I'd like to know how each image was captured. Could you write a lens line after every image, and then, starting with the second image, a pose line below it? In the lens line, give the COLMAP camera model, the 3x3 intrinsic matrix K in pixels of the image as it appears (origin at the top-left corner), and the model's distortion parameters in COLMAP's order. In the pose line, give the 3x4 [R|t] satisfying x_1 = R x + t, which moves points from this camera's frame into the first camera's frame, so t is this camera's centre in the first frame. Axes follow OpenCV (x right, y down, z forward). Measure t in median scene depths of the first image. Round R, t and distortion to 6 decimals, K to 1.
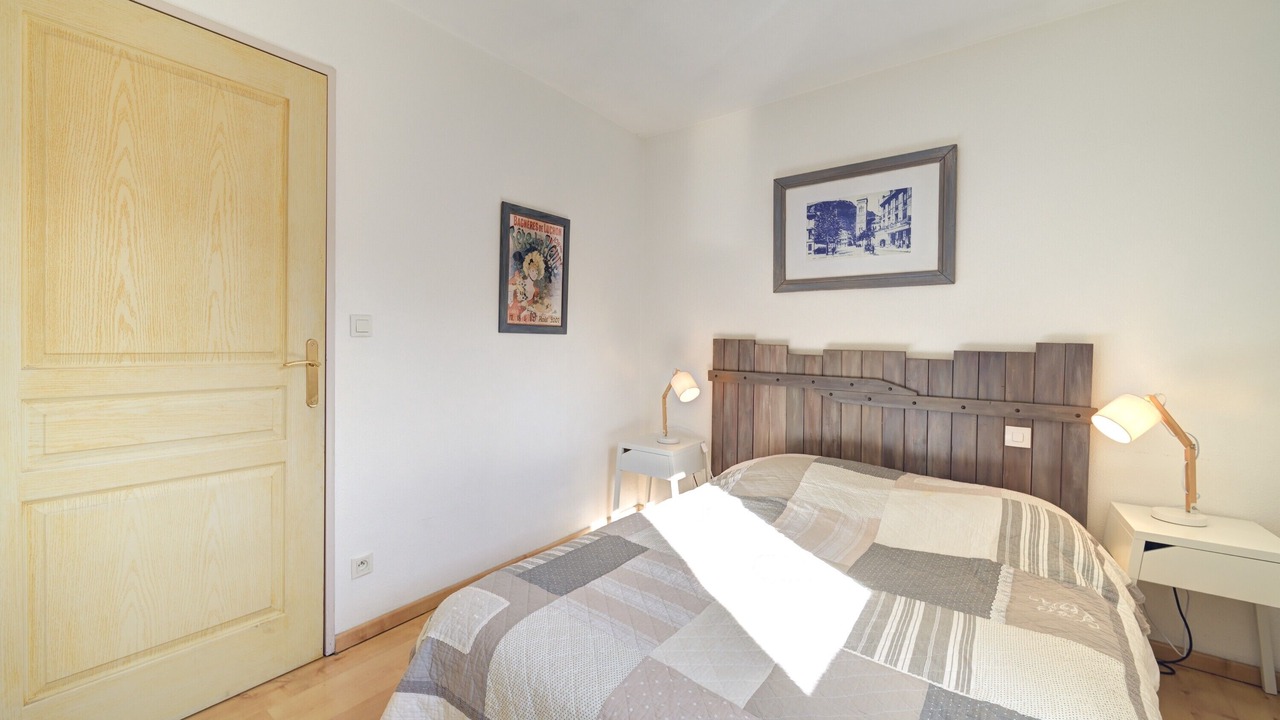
lens RADIAL K [[510.6, 0, 615.2], [0, 510.6, 341.5], [0, 0, 1]] dist [-0.001163, -0.000046]
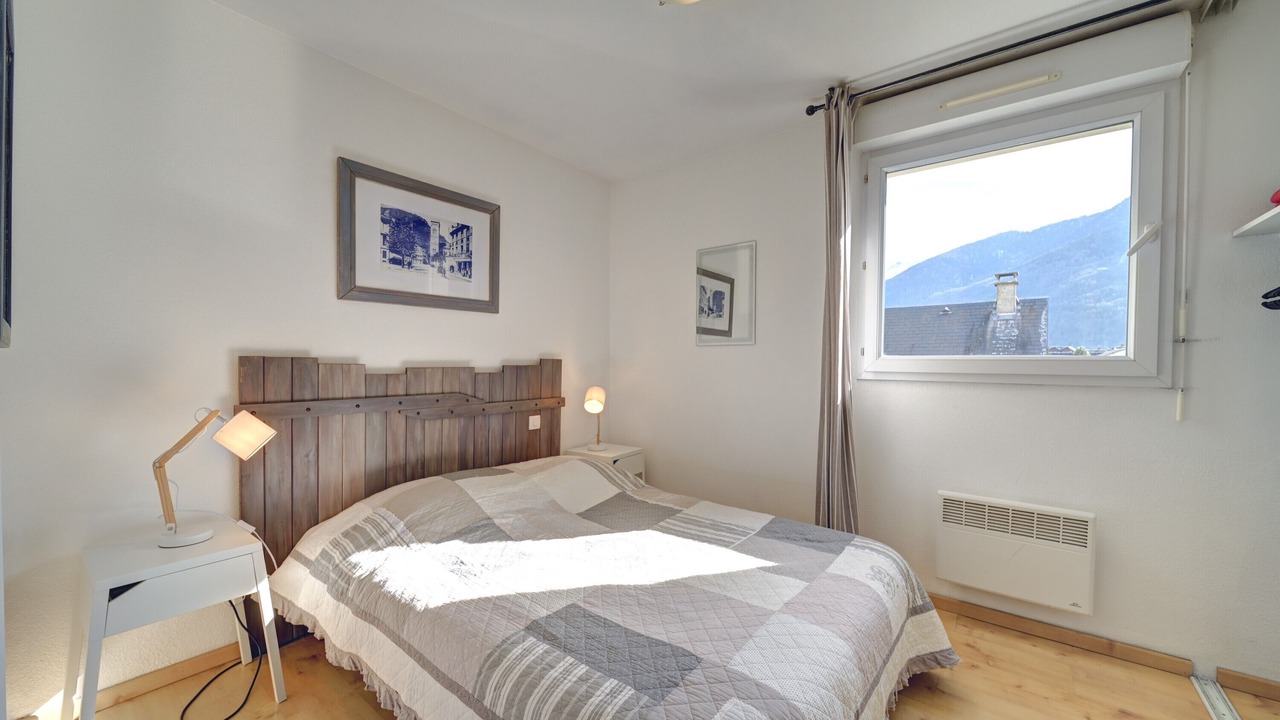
lens RADIAL K [[458.4, 0, 642.2], [0, 458.4, 366.7], [0, 0, 1]] dist [-0.000677, -0.000014]
pose [[0.000609, -0.026443, 0.999650, -0.461491], [0.002651, 0.999647, 0.026441, -0.007717], [-0.999996, 0.002634, 0.000679, 0.586397]]
